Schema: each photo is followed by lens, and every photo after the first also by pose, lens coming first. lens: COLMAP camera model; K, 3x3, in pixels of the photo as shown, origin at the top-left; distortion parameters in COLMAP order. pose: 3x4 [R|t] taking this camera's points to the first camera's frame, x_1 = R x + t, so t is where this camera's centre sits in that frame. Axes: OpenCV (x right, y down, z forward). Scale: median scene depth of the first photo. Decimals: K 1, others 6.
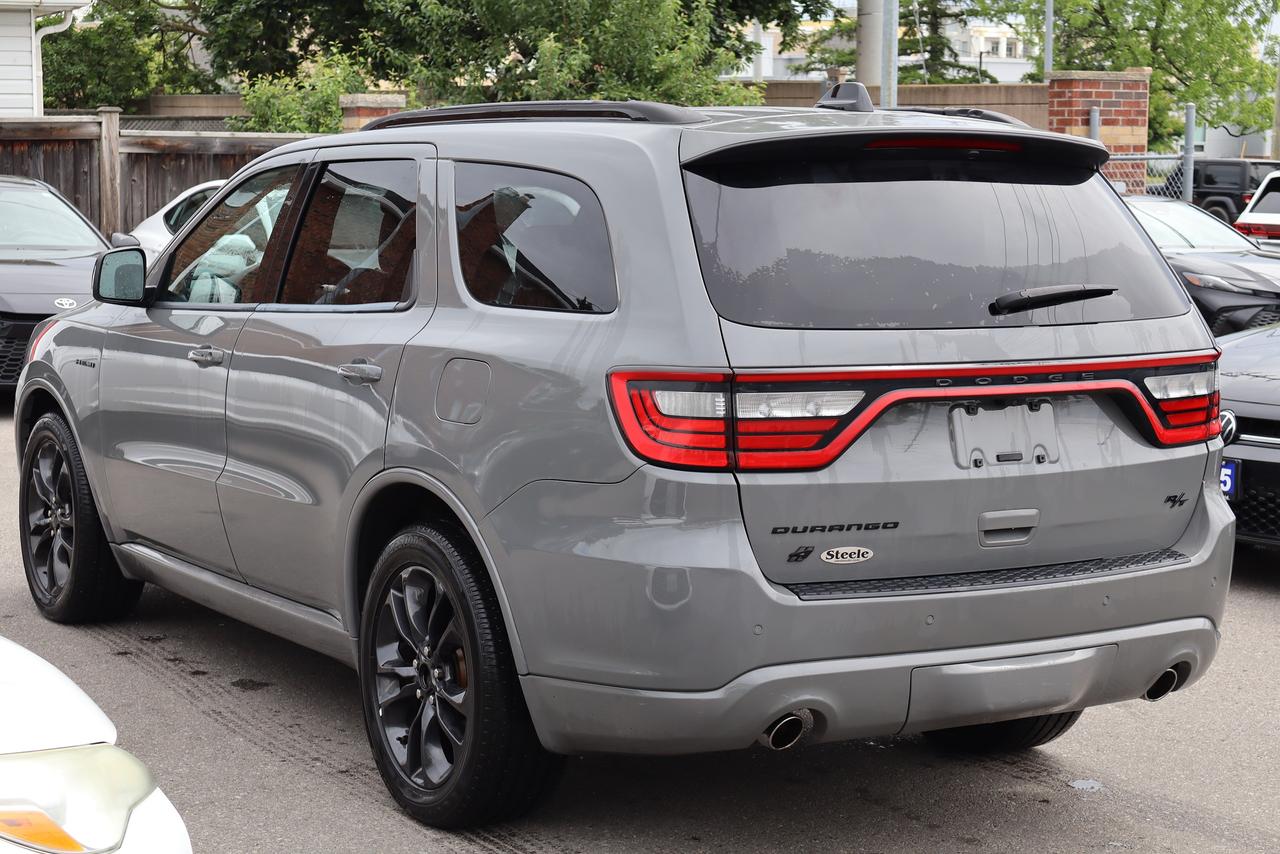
lens RADIAL K [[2510.6, 0, 682.5], [0, 2510.6, 426.7], [0, 0, 1]] dist [-0.003656, 0.051219]
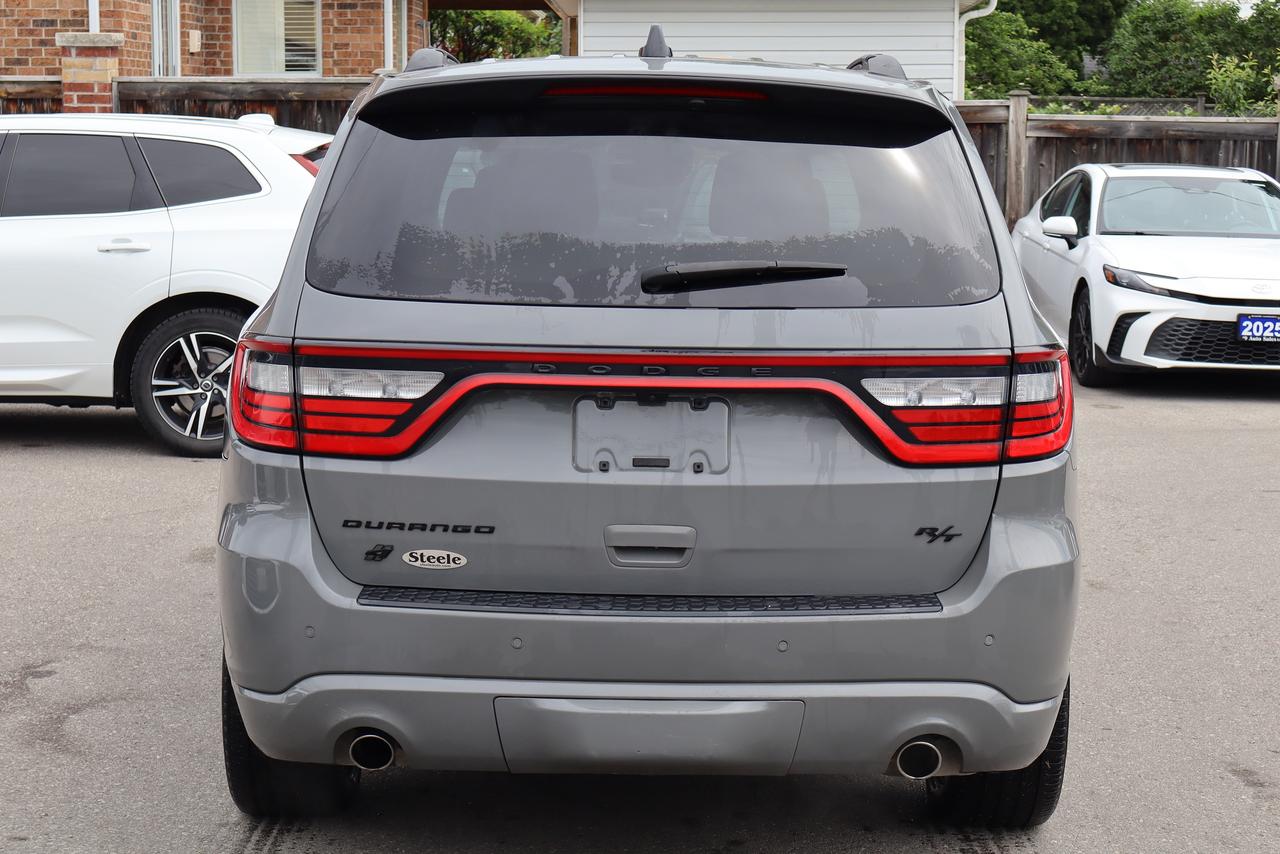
lens RADIAL K [[2487.5, 0, 640.0], [0, 2487.5, 427.0], [0, 0, 1]] dist [0.018140, -0.042082]
pose [[0.857829, 0.061449, -0.510249, 0.548370], [-0.060128, 0.998008, 0.019102, -0.015277], [0.510406, 0.014294, 0.859815, 0.279254]]
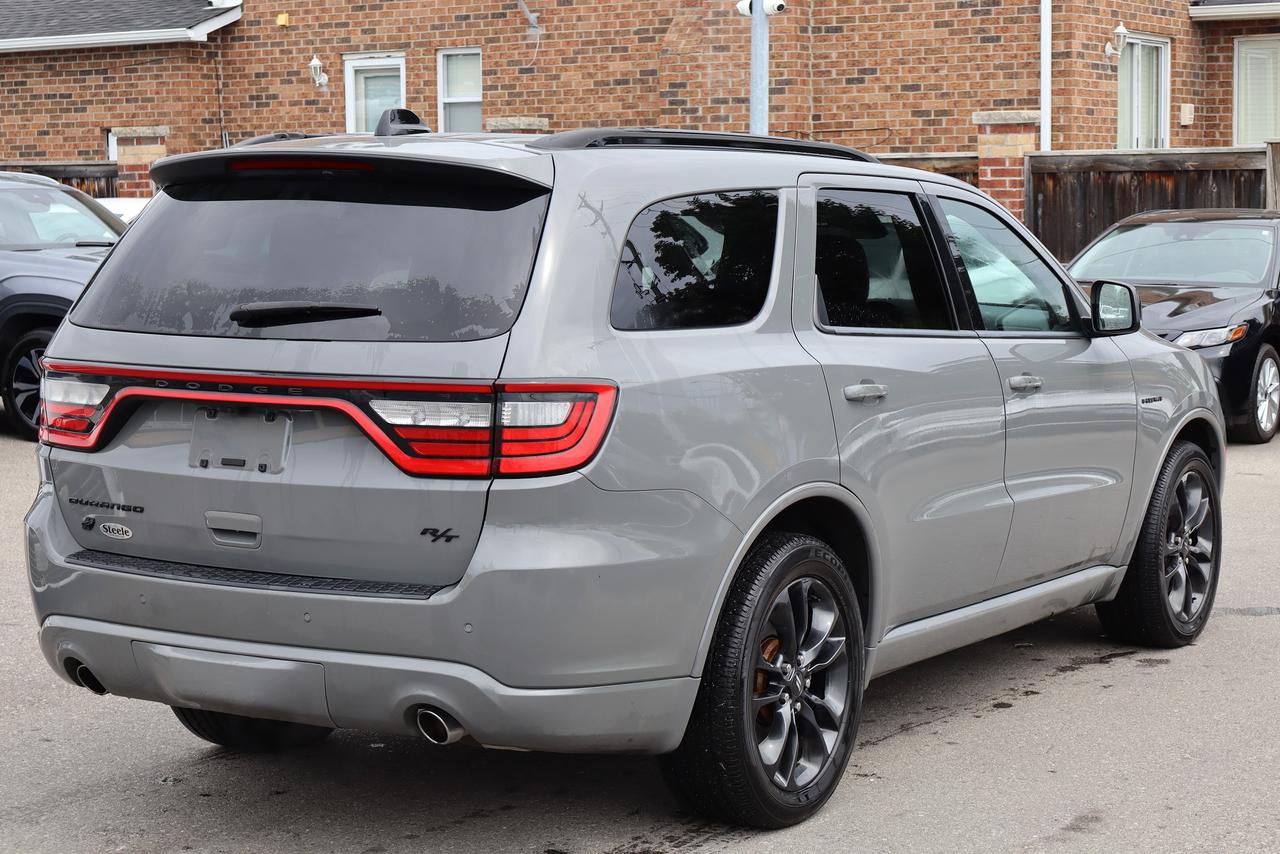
lens RADIAL K [[2487.5, 0, 640.0], [0, 2487.5, 427.0], [0, 0, 1]] dist [0.018140, -0.042082]
pose [[0.464608, 0.072385, -0.882553, 1.118421], [-0.092609, 0.995160, 0.032868, -0.051979], [0.880661, 0.066462, 0.469062, 0.656894]]
